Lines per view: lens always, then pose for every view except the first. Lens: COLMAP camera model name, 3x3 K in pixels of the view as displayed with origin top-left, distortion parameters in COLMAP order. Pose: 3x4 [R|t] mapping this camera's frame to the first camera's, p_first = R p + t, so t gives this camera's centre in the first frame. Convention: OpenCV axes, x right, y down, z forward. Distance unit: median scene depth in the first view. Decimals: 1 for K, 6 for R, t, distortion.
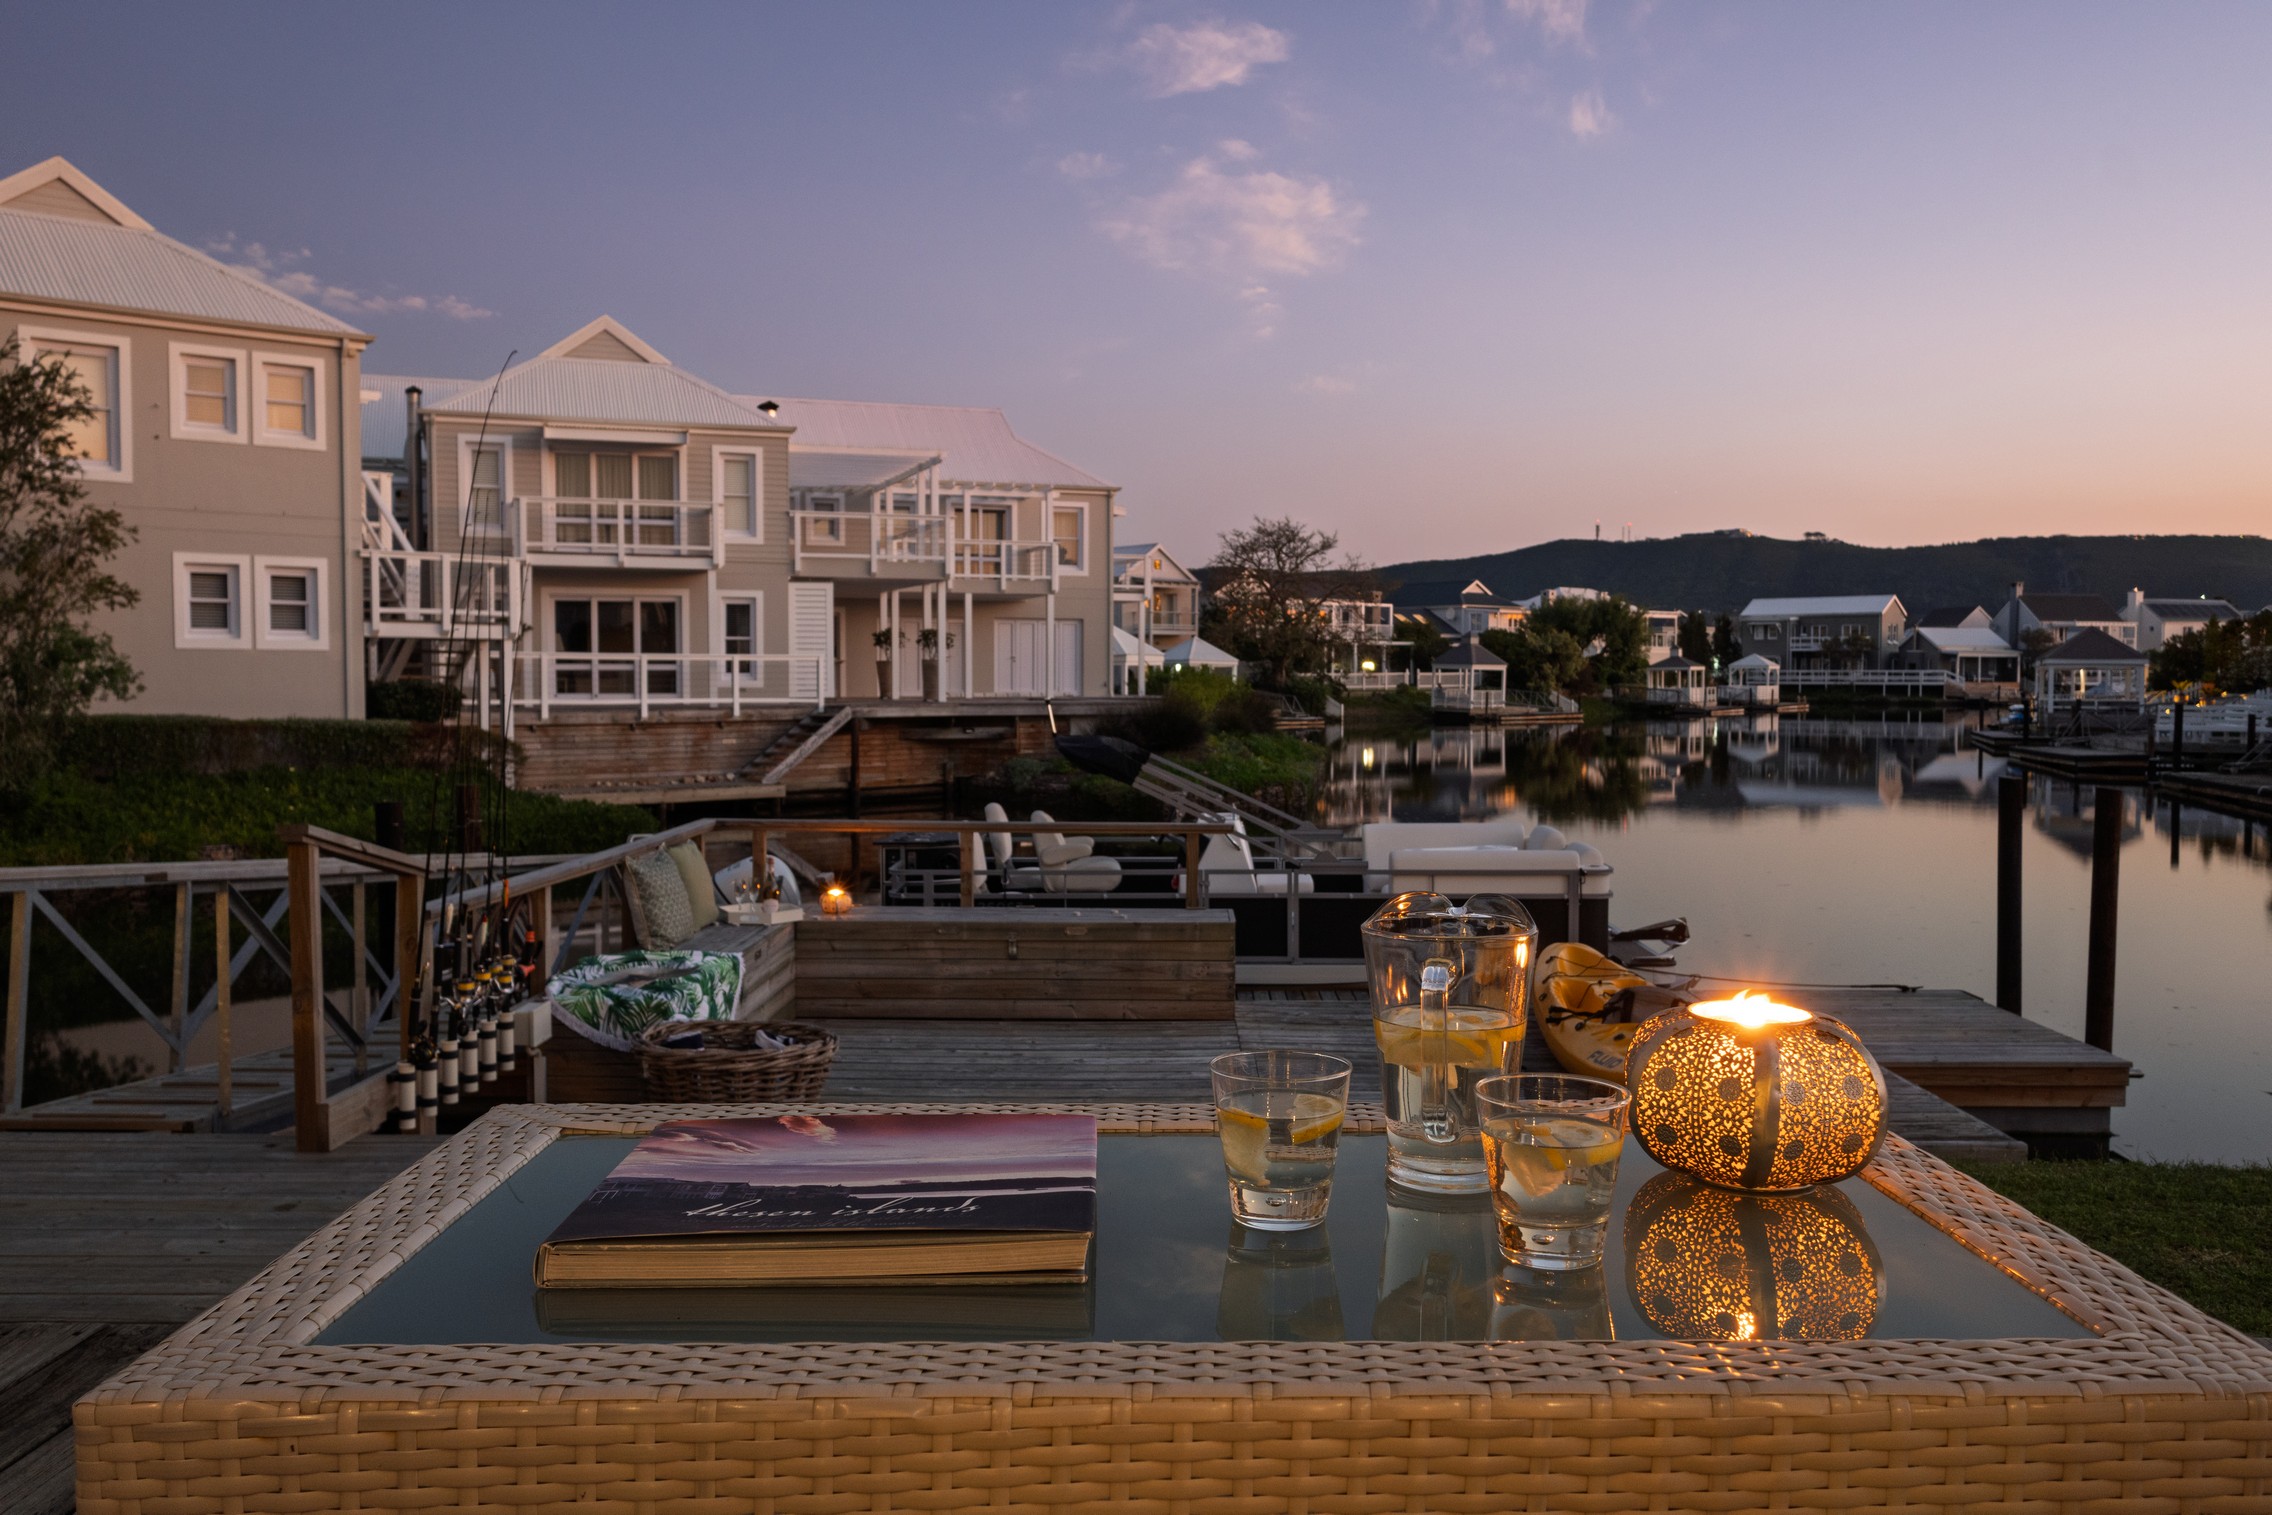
lens RADIAL K [[1789.2, 0, 1147.9], [0, 1789.2, 754.7], [0, 0, 1]] dist [0.003210, -0.004053]
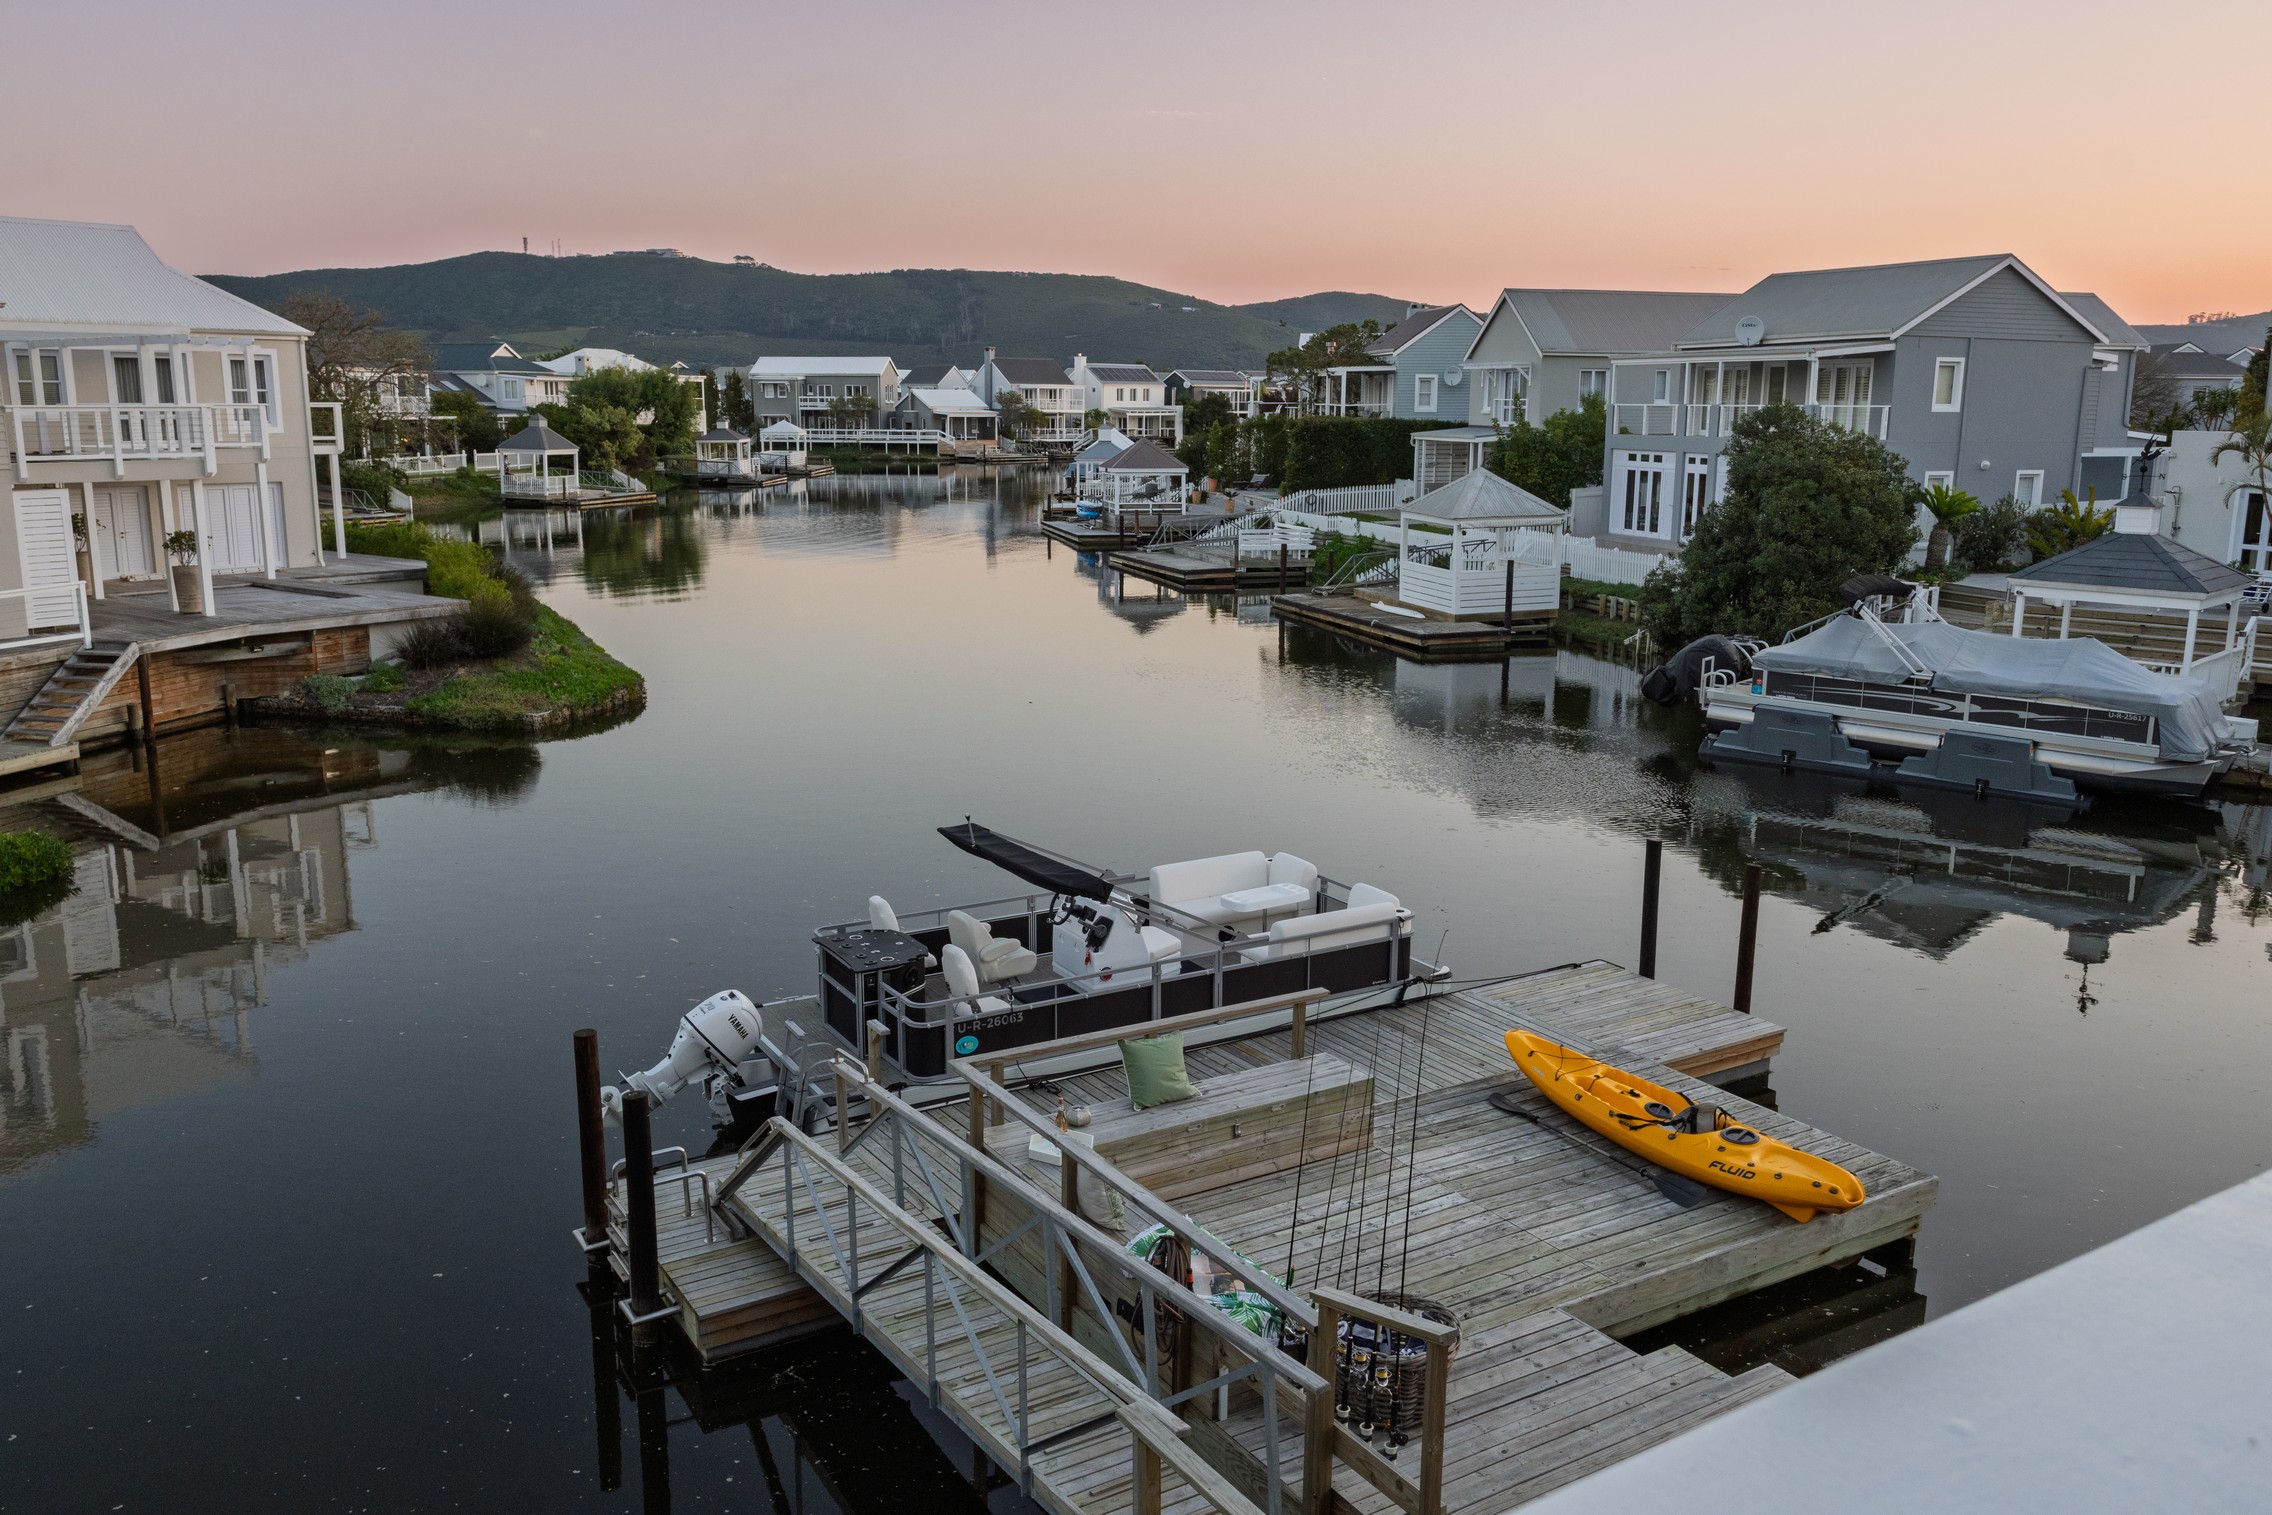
lens RADIAL K [[1789.2, 0, 1141.7], [0, 1789.2, 743.8], [0, 0, 1]] dist [0.003210, -0.004053]
pose [[0.839142, -0.098708, 0.534881, -0.223542], [0.017549, 0.987797, 0.154758, -0.102842], [-0.543629, -0.120477, 0.830634, 0.003615]]
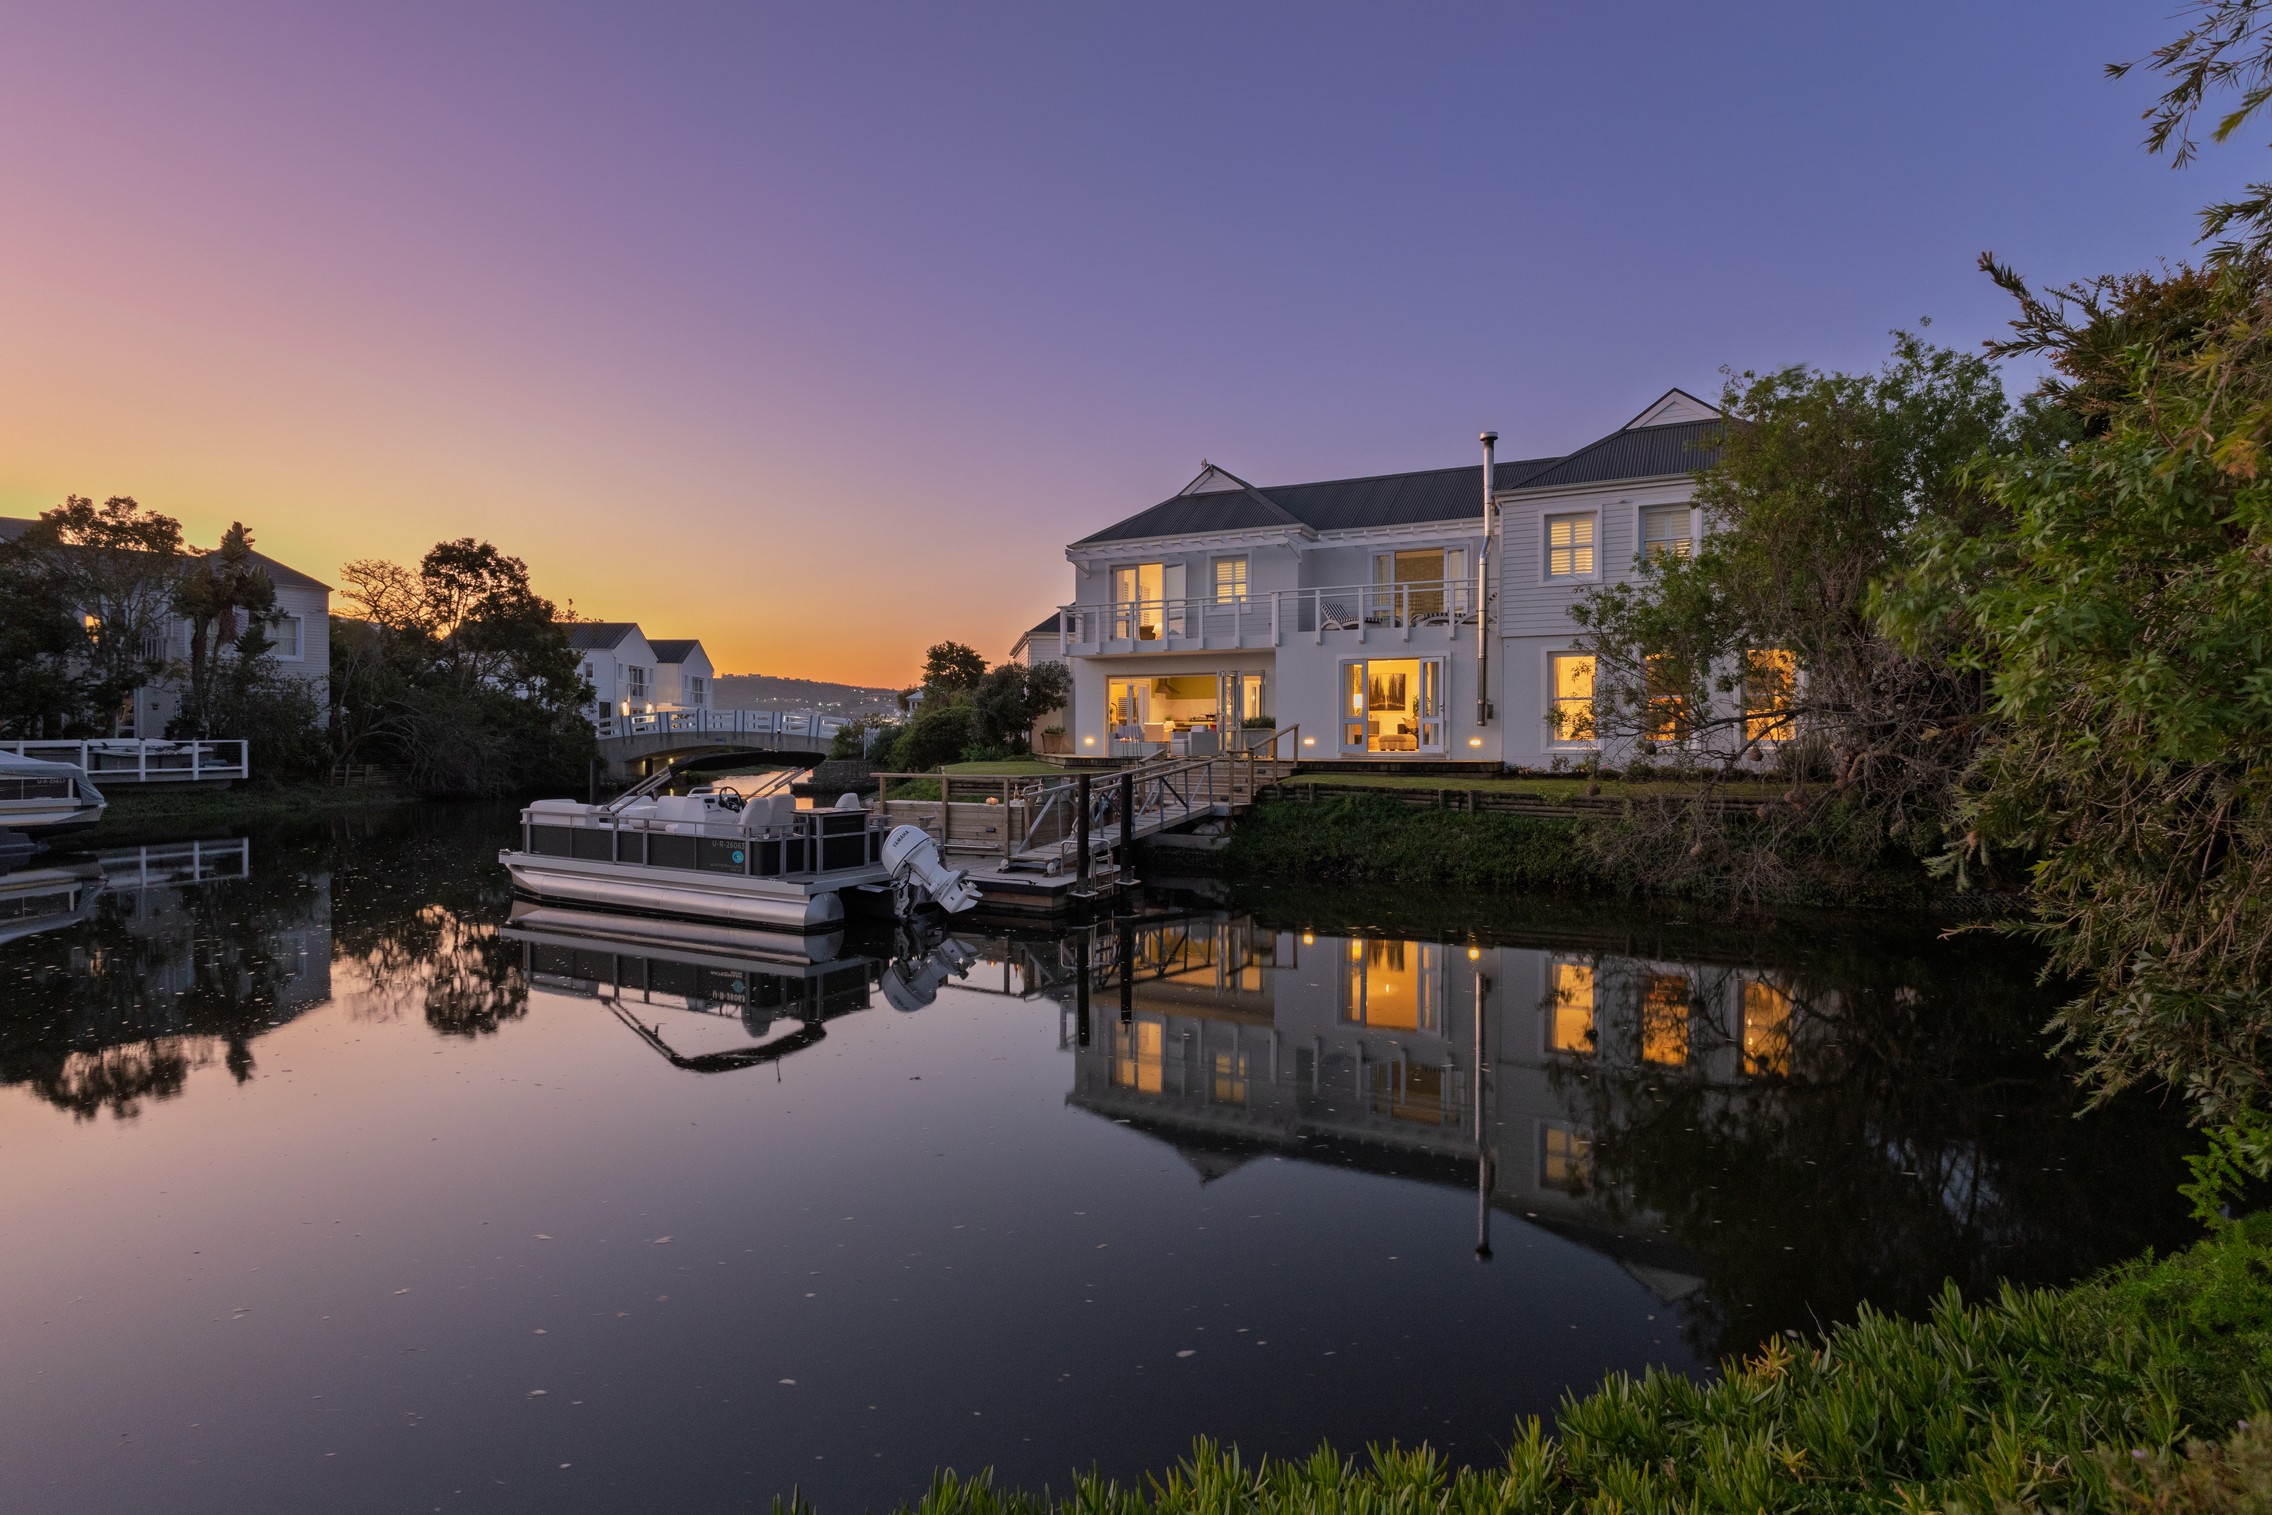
lens RADIAL K [[1122.1, 0, 1143.0], [0, 1122.1, 746.8], [0, 0, 1]] dist [-0.002080, -0.000122]
pose [[-0.896118, -0.003138, 0.443805, -0.359494], [0.019593, 0.998720, 0.046623, -0.023815], [-0.443384, 0.050476, -0.894910, 0.761427]]
